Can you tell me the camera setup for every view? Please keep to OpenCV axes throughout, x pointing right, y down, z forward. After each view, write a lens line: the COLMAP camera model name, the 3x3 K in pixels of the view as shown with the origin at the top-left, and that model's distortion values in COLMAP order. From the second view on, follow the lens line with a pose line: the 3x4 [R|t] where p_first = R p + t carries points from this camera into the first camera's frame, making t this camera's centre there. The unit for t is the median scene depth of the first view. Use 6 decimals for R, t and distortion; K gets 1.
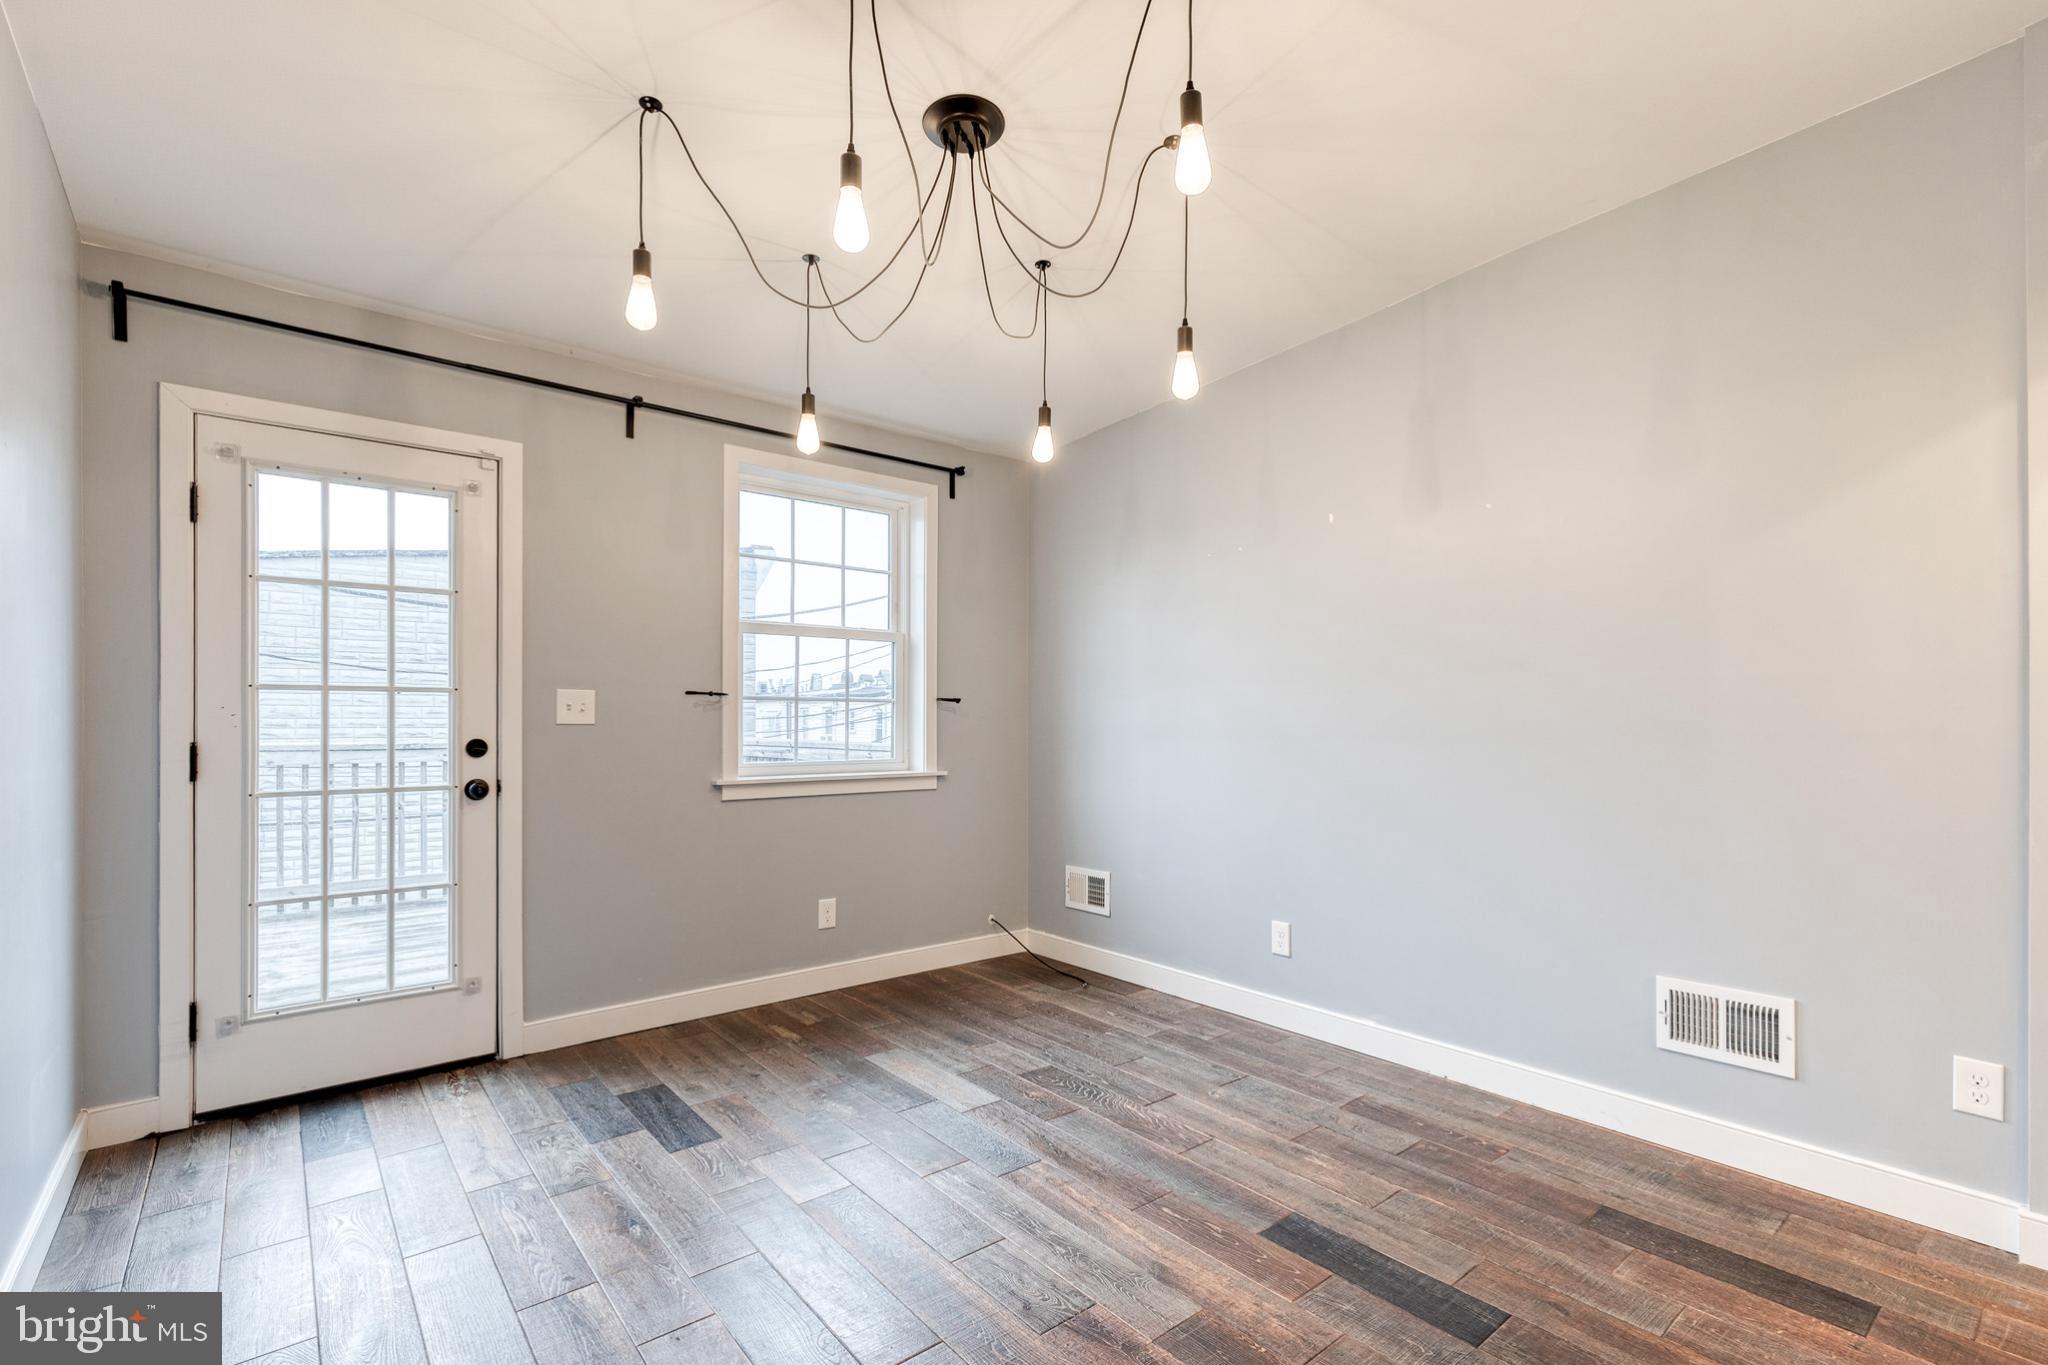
lens RADIAL K [[920.6, 0, 1026.5], [0, 920.6, 718.0], [0, 0, 1]] dist [0.004893, 0.000325]
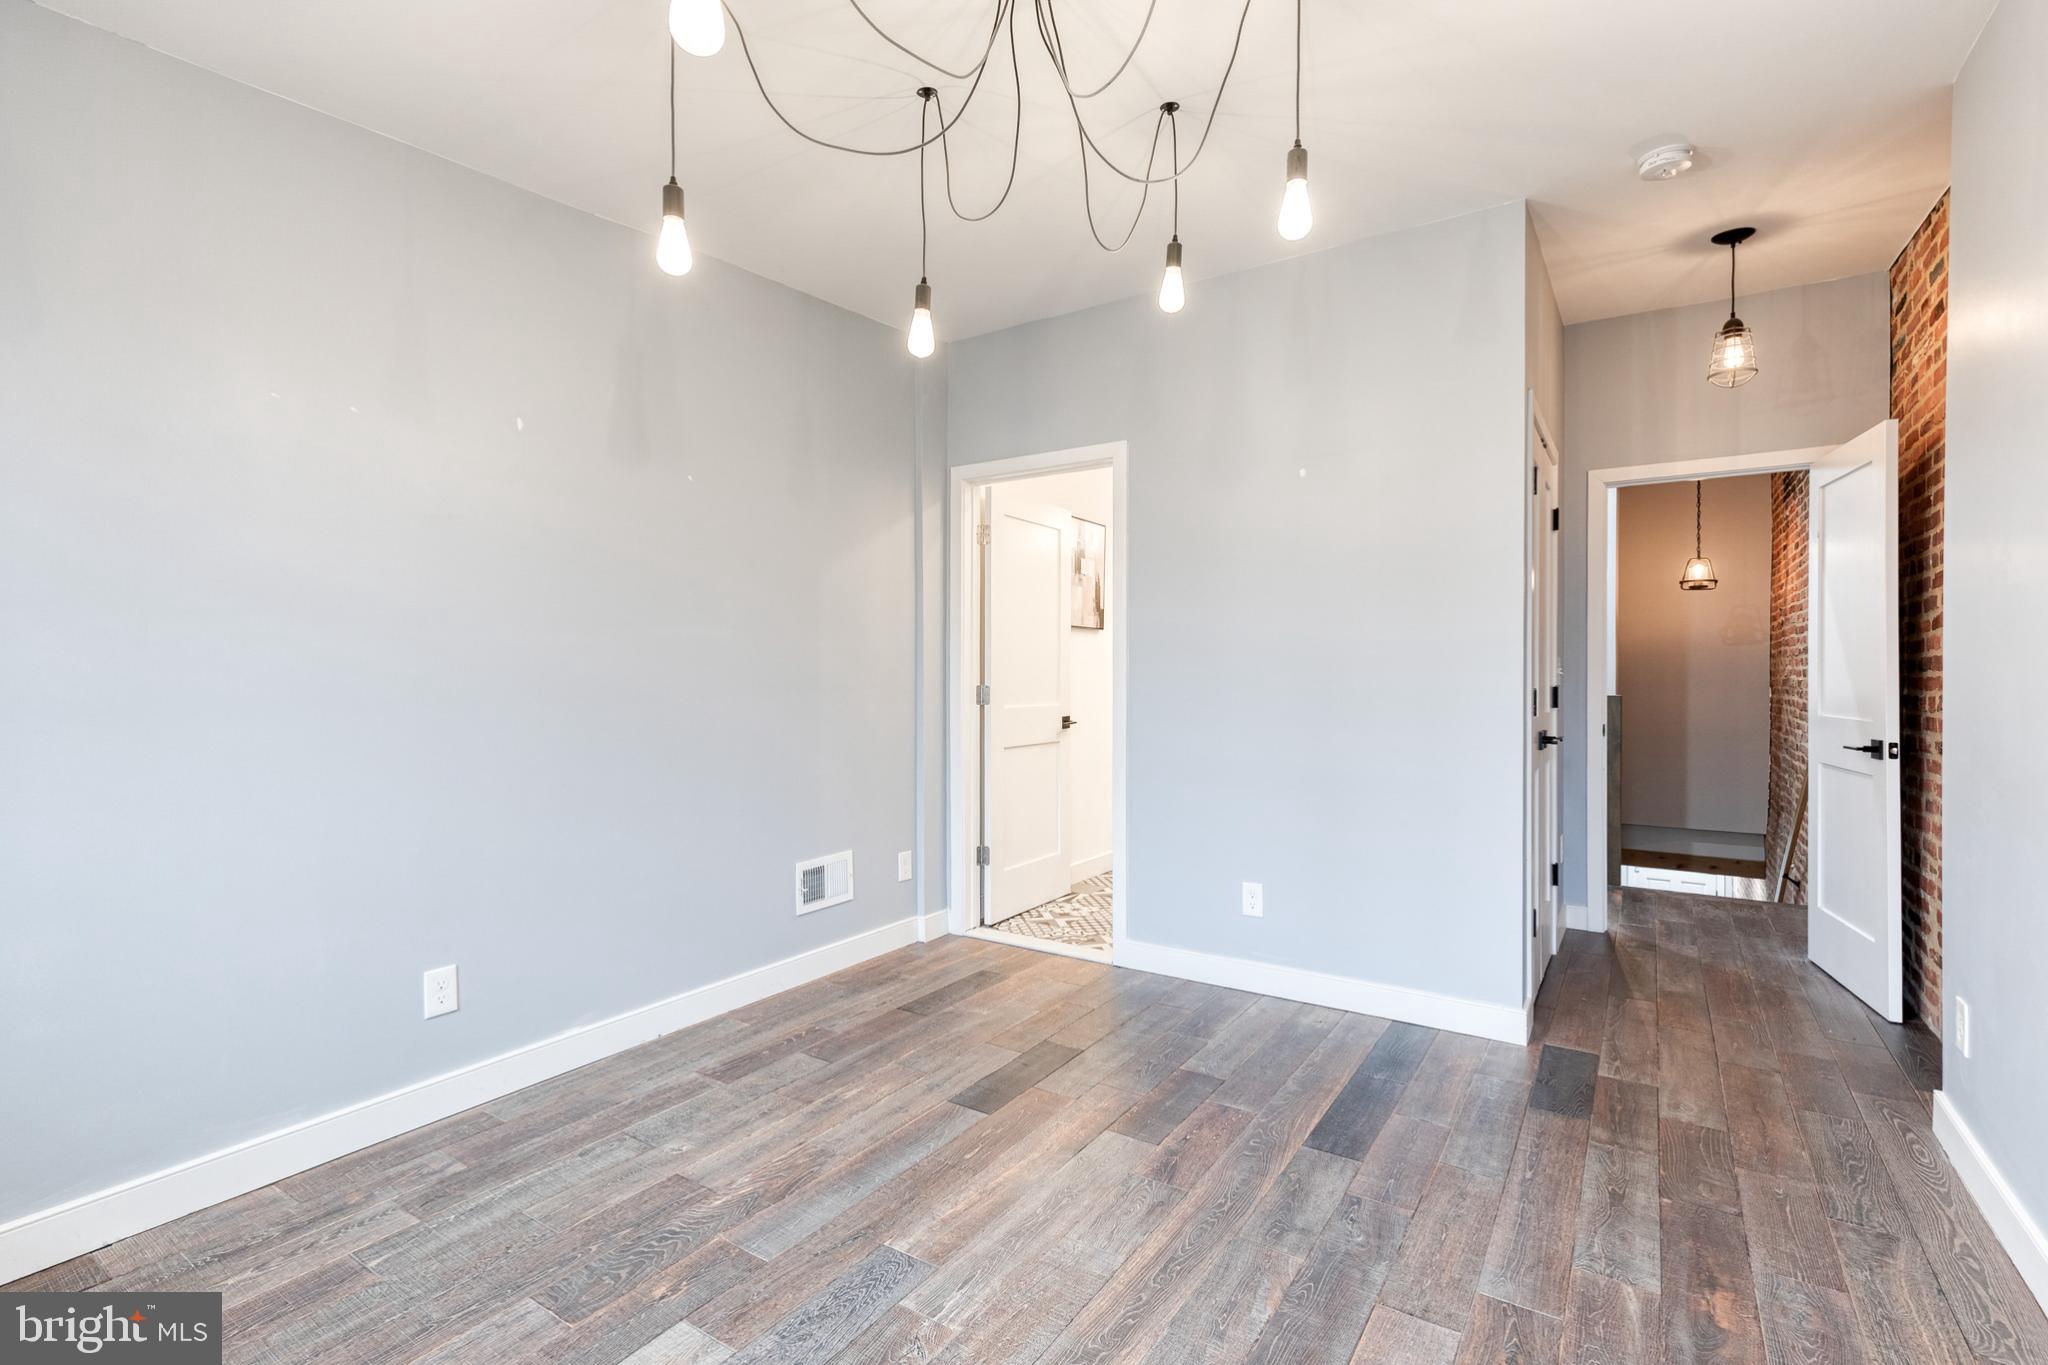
lens RADIAL K [[942.9, 0, 1039.3], [0, 942.9, 683.1], [0, 0, 1]] dist [0.011263, -0.000246]
pose [[-0.292460, -0.016332, 0.956138, -0.766815], [0.002971, 0.999834, 0.017987, -0.013291], [-0.956273, 0.008102, -0.292363, 1.076524]]
